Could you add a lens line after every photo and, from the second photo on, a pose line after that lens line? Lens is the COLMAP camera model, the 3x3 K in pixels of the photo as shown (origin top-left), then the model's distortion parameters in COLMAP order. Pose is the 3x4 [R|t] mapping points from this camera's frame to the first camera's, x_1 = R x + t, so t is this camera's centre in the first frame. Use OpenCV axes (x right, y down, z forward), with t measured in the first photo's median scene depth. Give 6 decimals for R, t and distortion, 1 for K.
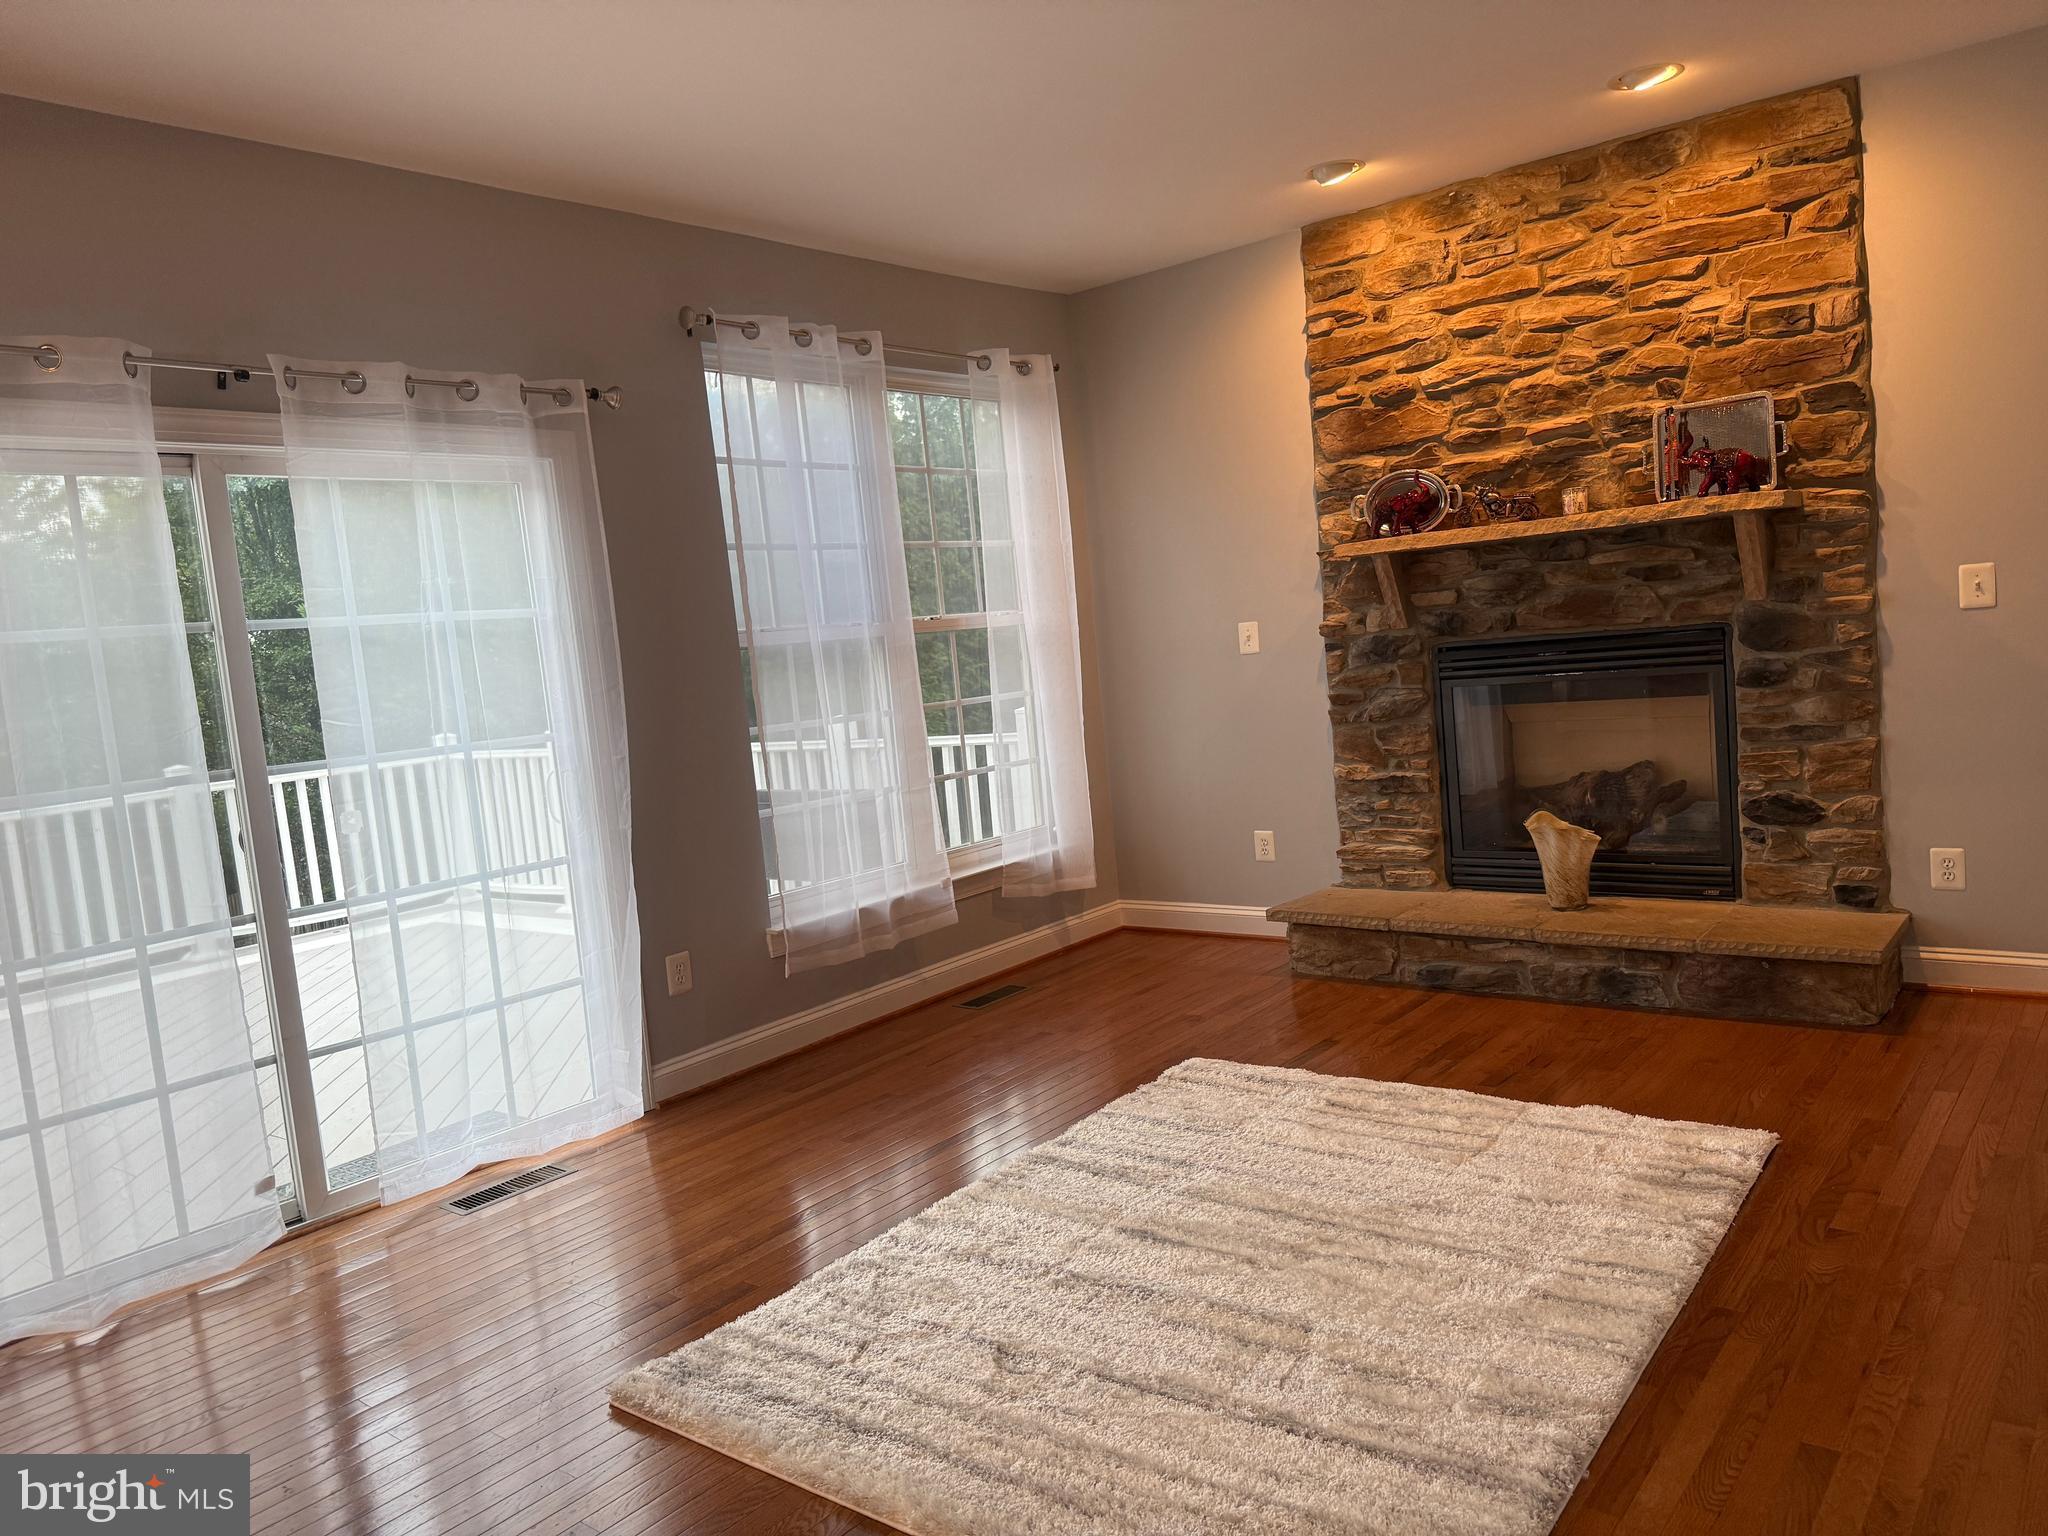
lens RADIAL K [[1441.6, 0, 1014.9], [0, 1441.6, 774.9], [0, 0, 1]] dist [0.141452, -0.229572]
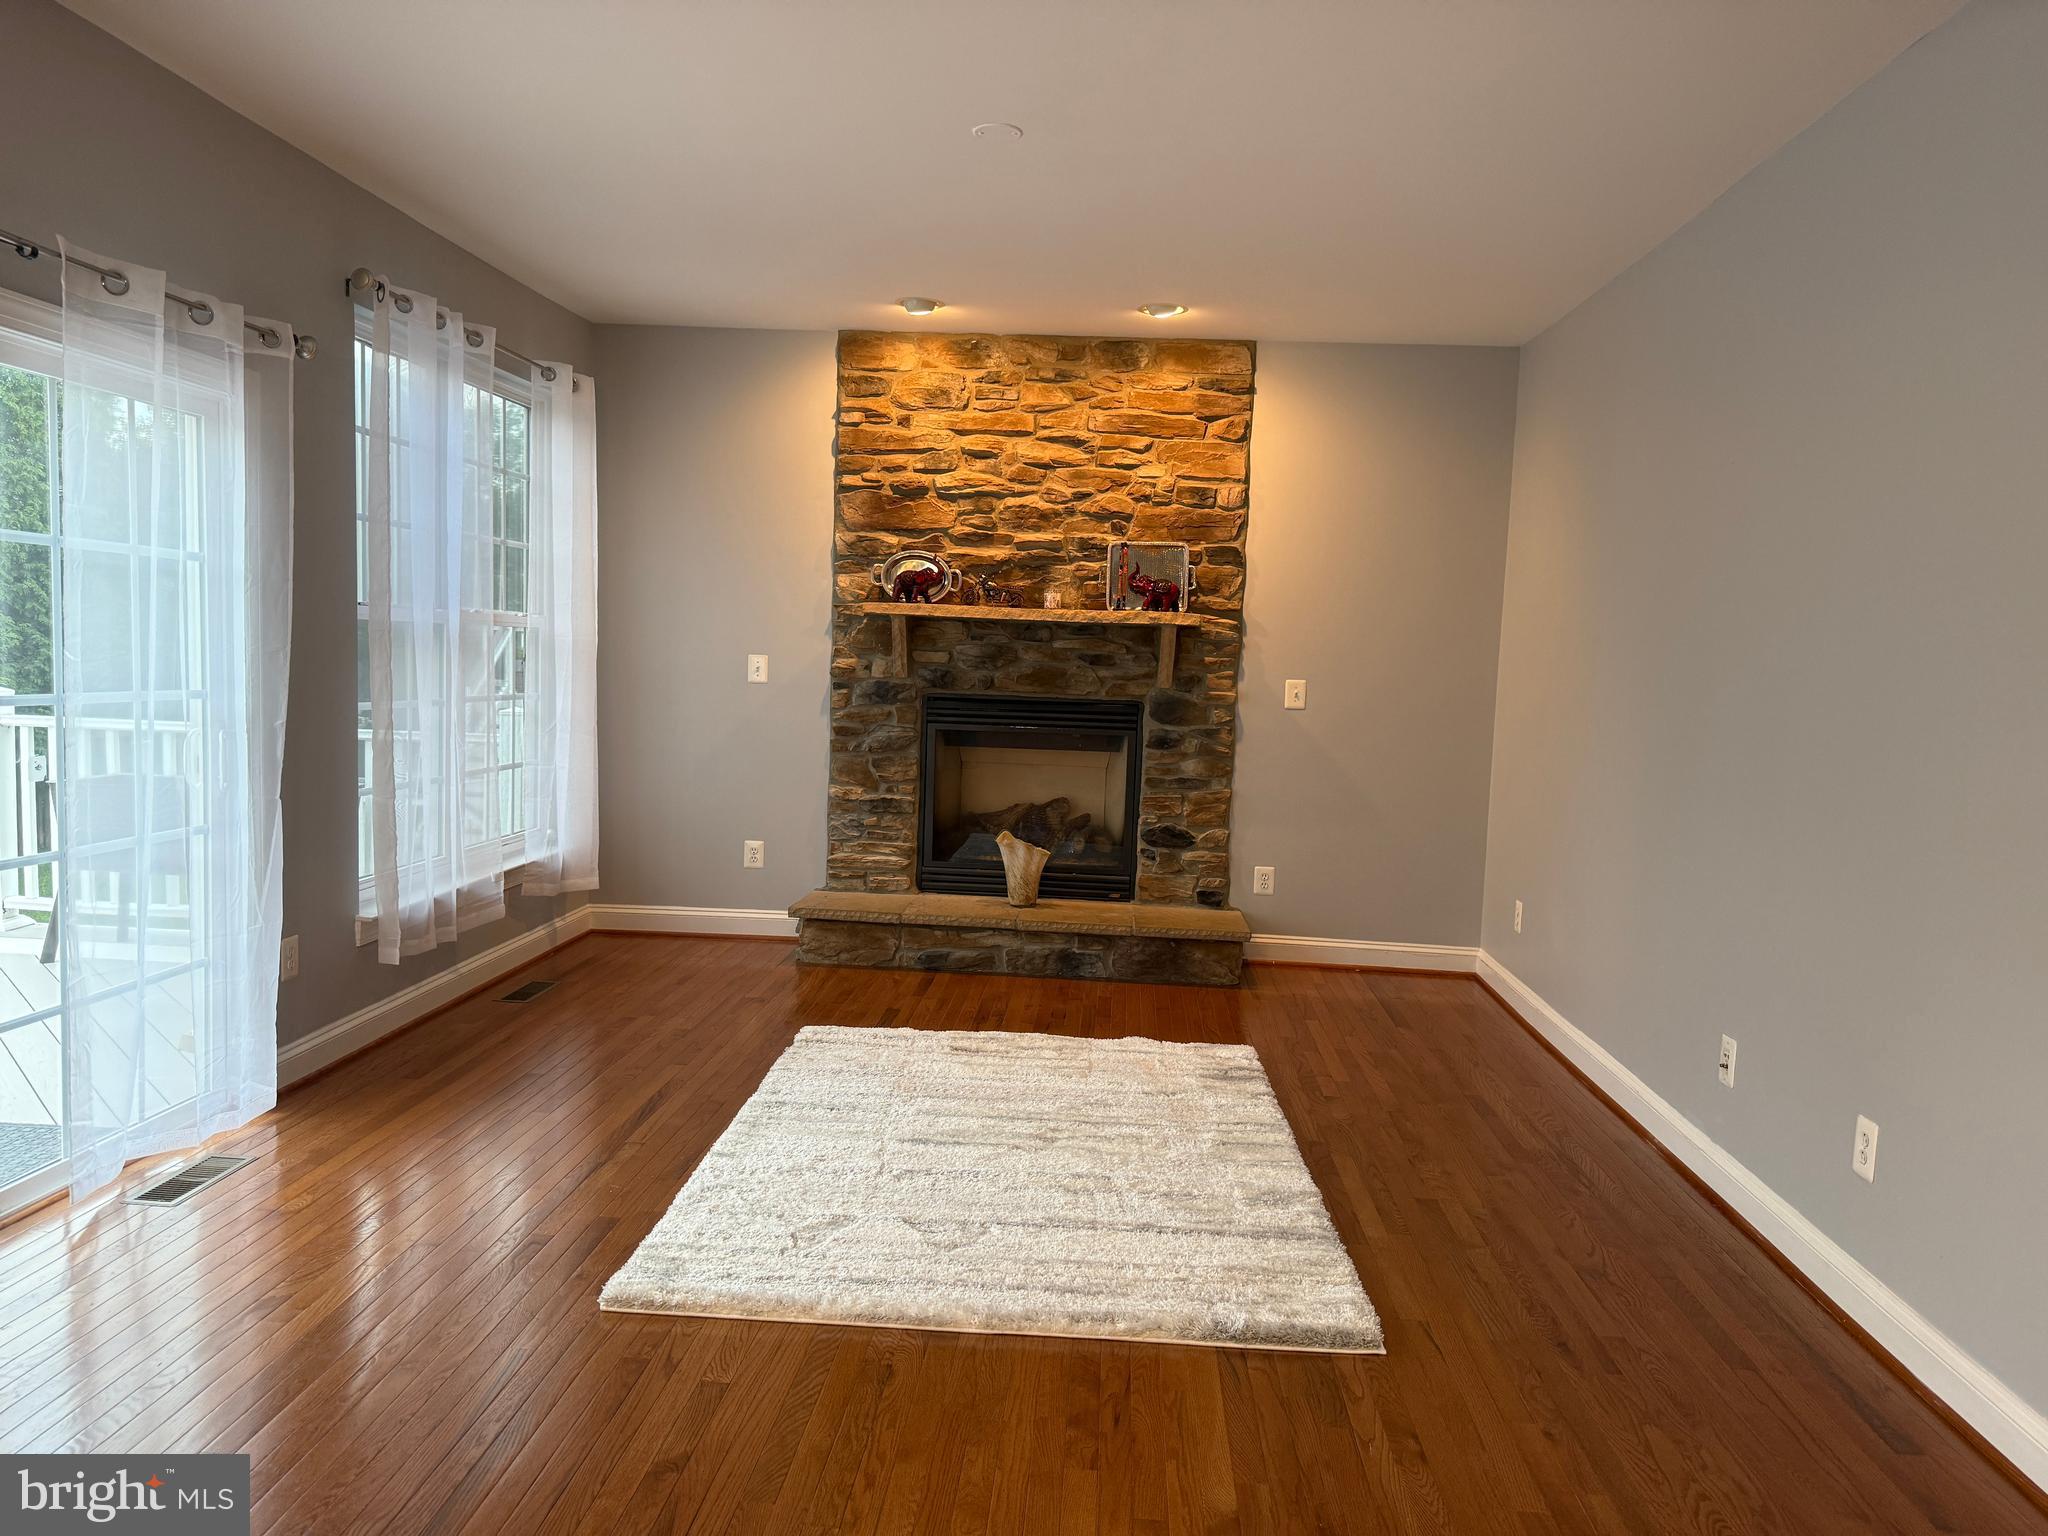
lens RADIAL K [[1441.6, 0, 1014.9], [0, 1441.6, 774.9], [0, 0, 1]] dist [0.141452, -0.229572]
pose [[0.810444, 0.071891, 0.581388, -0.393184], [-0.054198, 0.997386, -0.047780, 0.037008], [-0.583303, 0.007213, 0.812222, -0.041790]]
